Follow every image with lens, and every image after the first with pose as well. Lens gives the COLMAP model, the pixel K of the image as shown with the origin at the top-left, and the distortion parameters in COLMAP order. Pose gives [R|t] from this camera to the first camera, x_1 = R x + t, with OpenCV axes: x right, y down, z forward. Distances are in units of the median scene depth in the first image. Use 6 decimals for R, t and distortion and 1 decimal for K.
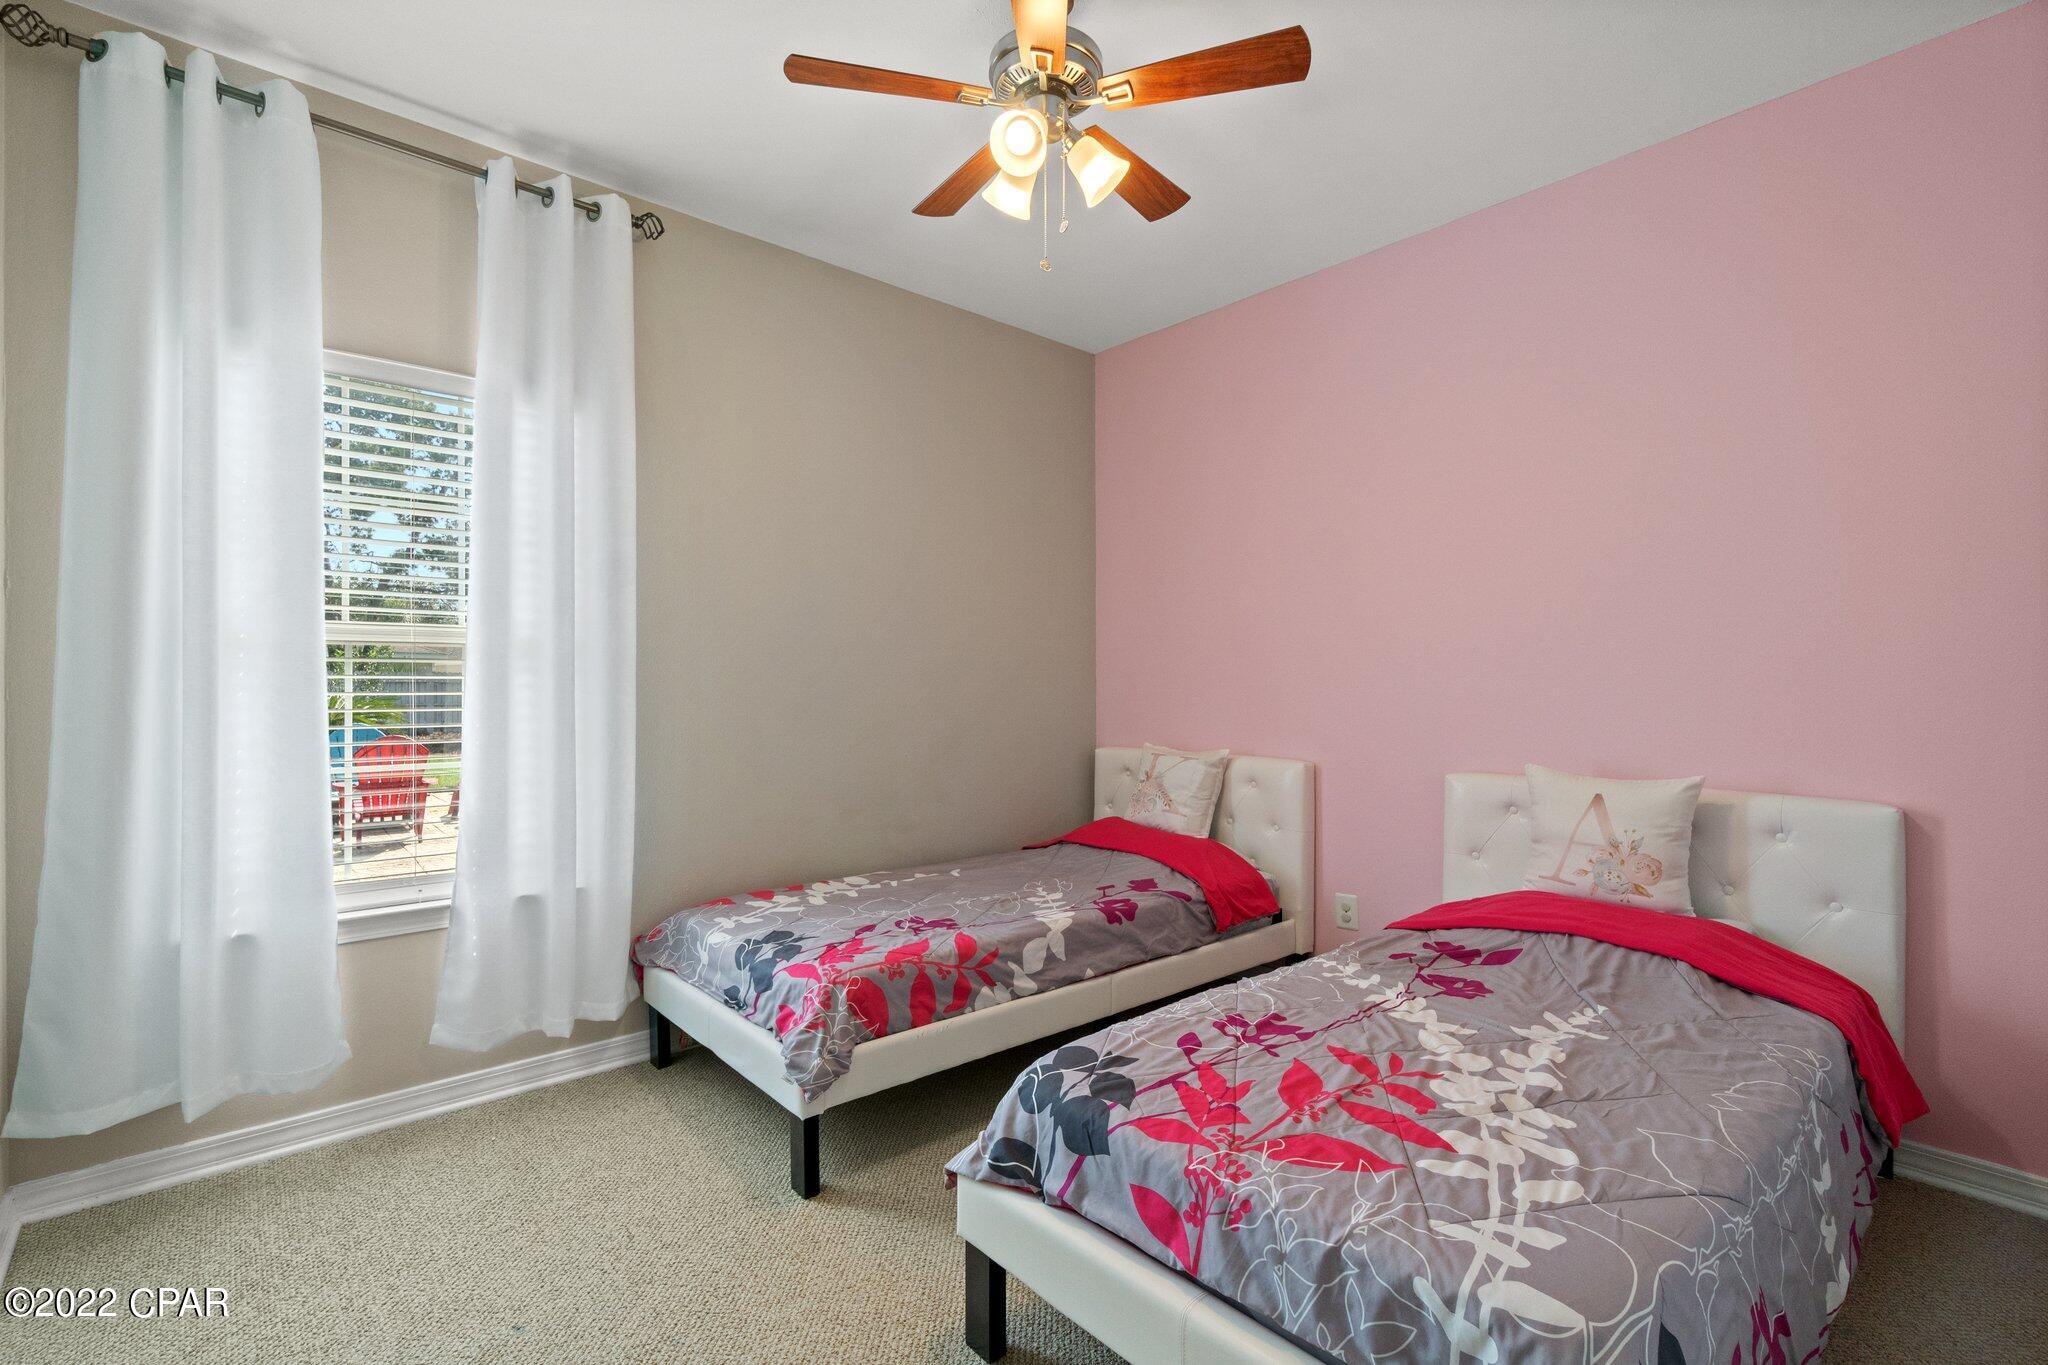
lens RADIAL K [[895.1, 0, 1016.8], [0, 895.1, 681.1], [0, 0, 1]] dist [-0.007258, 0.002934]
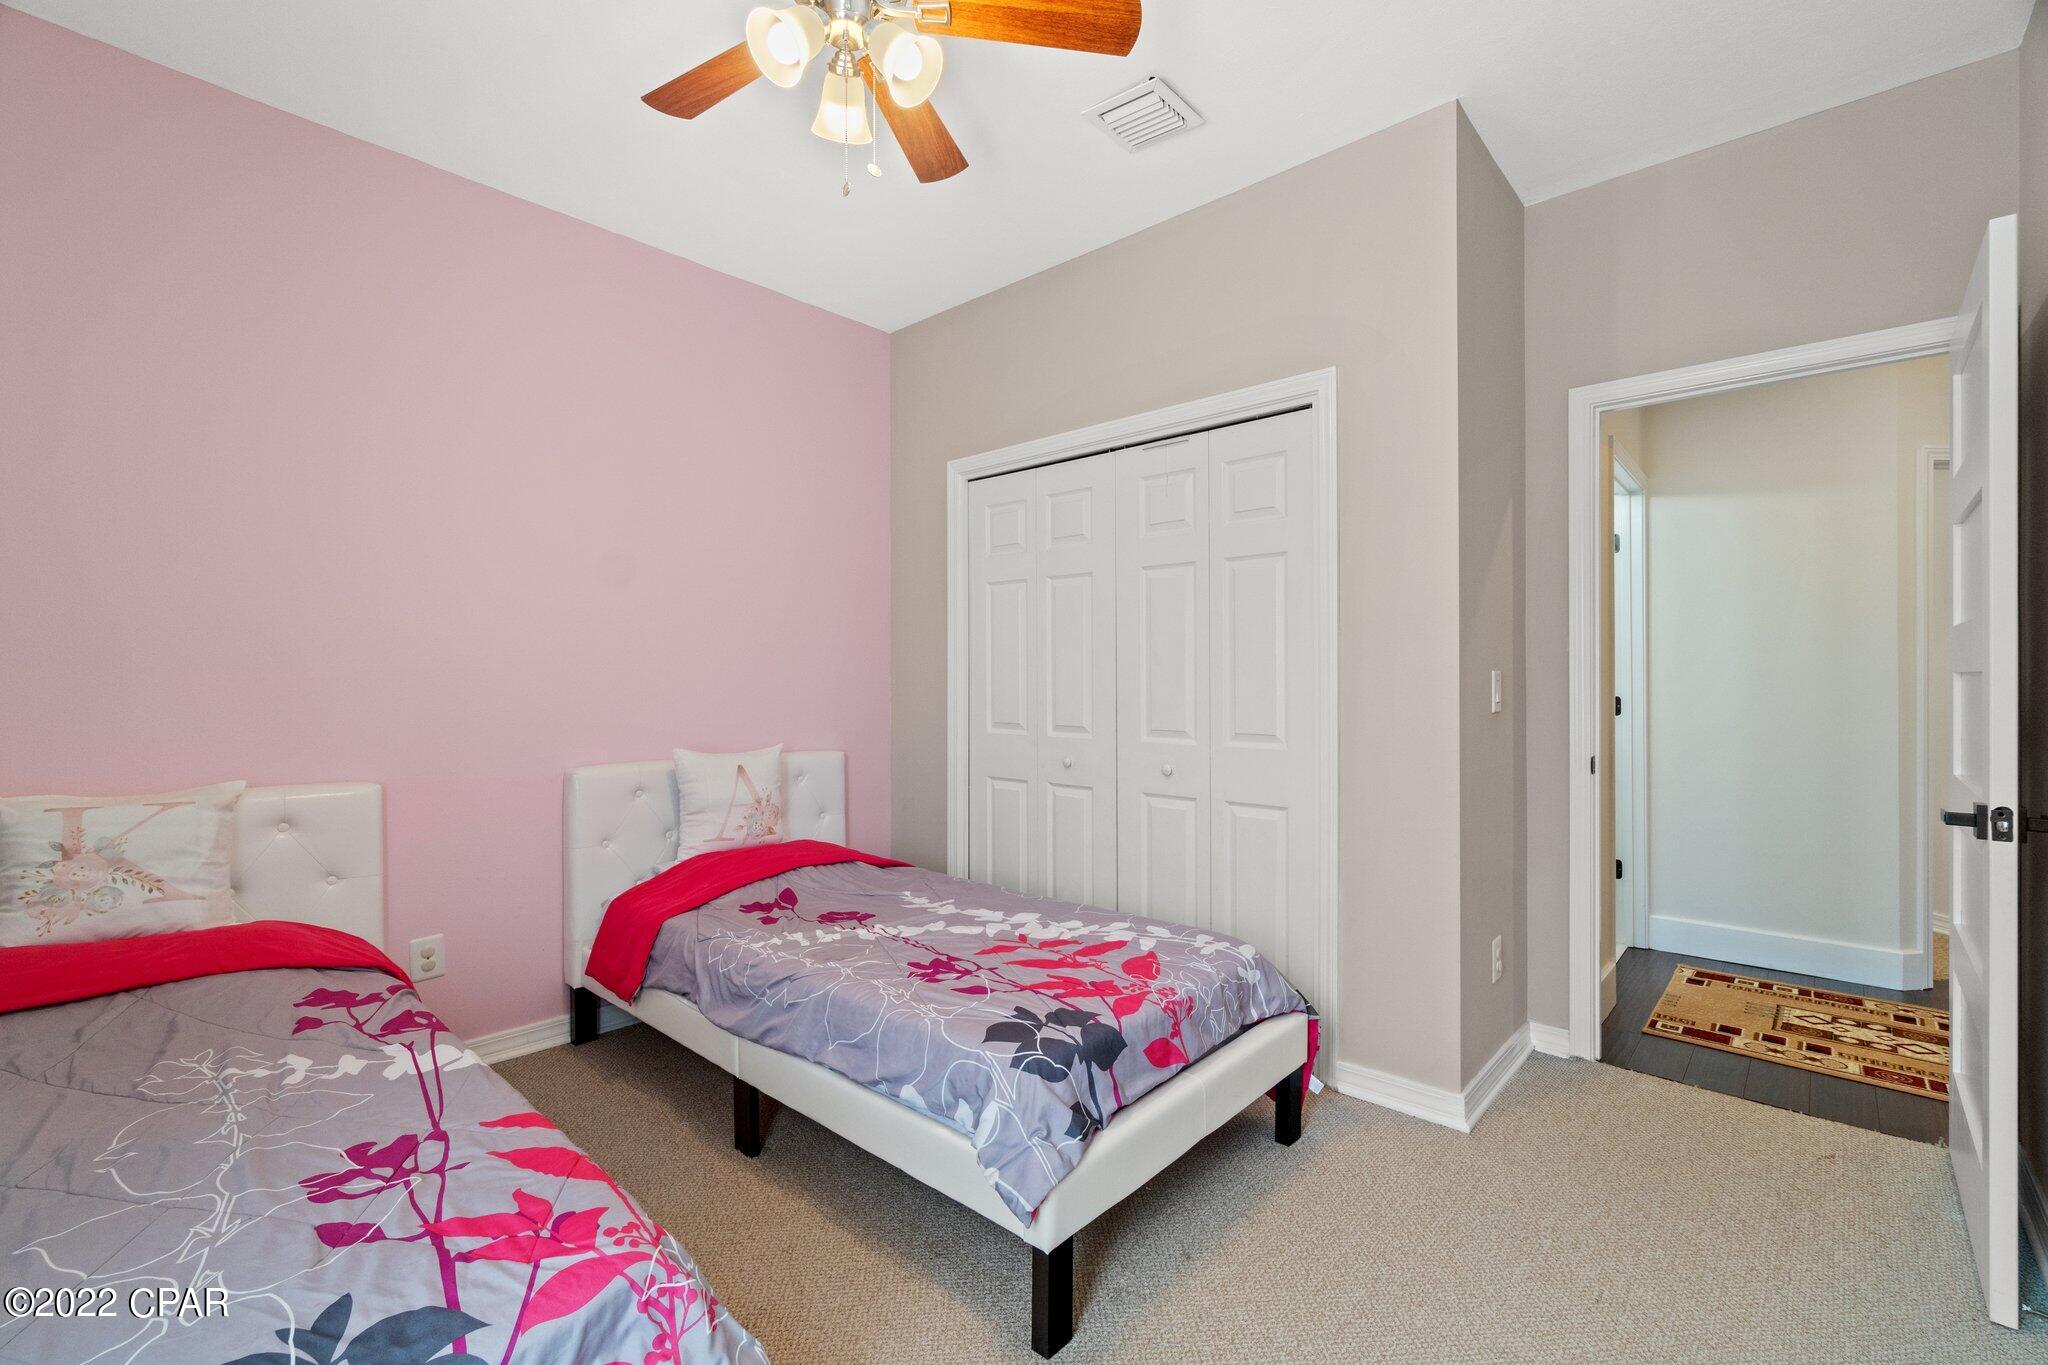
lens RADIAL K [[895.1, 0, 1016.7], [0, 895.1, 684.1], [0, 0, 1]] dist [-0.007258, 0.002934]
pose [[-0.105662, -0.003446, 0.994396, -0.991785], [-0.001583, 0.999993, 0.003298, 0.010281], [-0.994401, -0.001226, -0.105667, 1.120027]]
